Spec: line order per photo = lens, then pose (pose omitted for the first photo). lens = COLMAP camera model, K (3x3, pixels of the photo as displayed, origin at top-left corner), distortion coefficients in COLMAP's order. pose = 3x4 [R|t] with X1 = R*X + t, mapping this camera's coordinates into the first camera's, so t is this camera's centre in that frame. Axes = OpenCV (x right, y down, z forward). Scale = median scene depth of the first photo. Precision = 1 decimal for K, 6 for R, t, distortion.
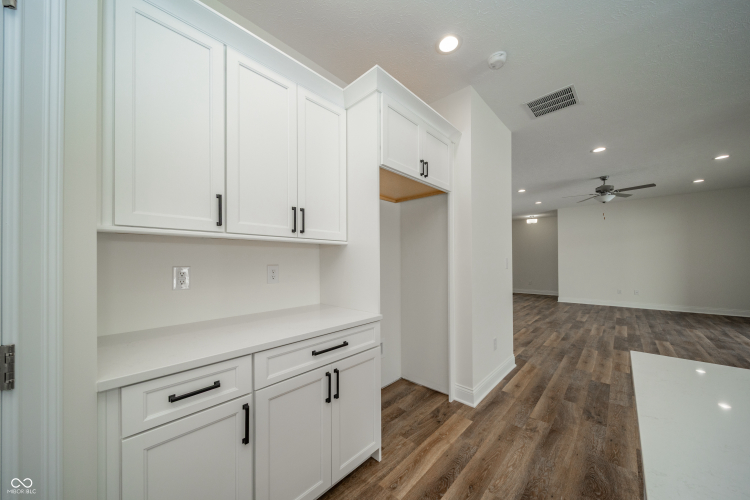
lens RADIAL K [[276.4, 0, 368.9], [0, 276.4, 256.2], [0, 0, 1]] dist [-0.000629, -0.000623]
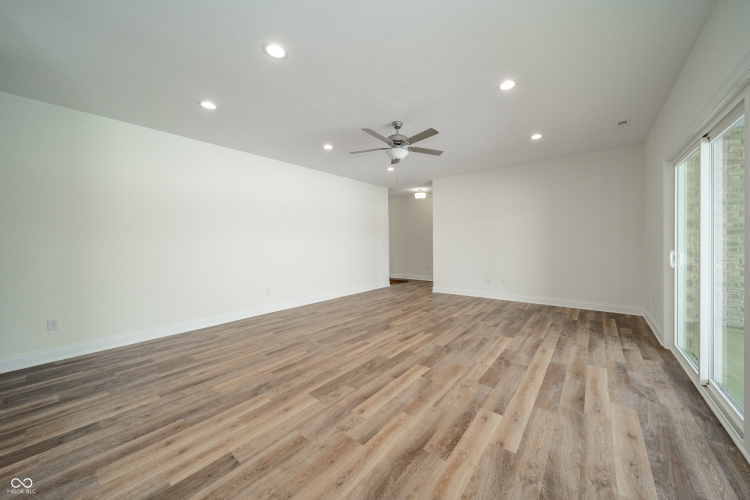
lens RADIAL K [[276.4, 0, 392.3], [0, 276.4, 244.2], [0, 0, 1]] dist [-0.000629, -0.000623]
pose [[0.994015, -0.006539, 0.109044, 0.760135], [0.003747, 0.999660, 0.025788, 0.000263], [-0.109175, -0.025225, 0.993702, 0.300994]]
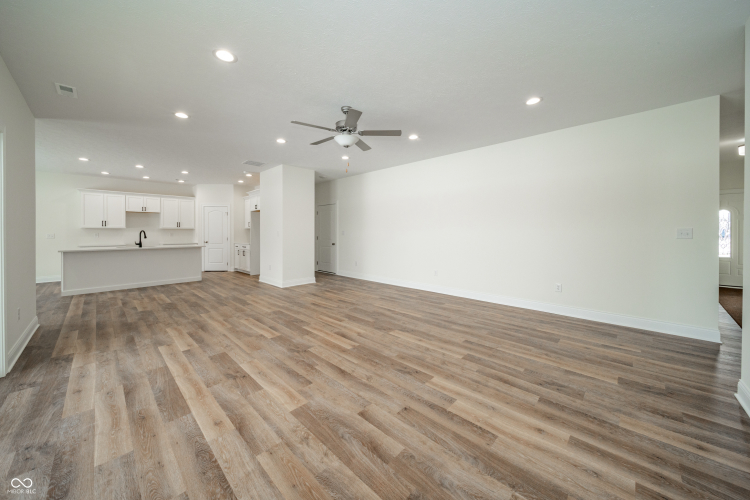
lens RADIAL K [[276.4, 0, 388.9], [0, 276.4, 229.7], [0, 0, 1]] dist [-0.000629, -0.000623]
pose [[-0.015680, 0.000190, -0.999877, 1.542085], [0.020166, 0.999797, -0.000127, 0.009321], [0.999674, -0.020166, -0.015681, 1.129998]]
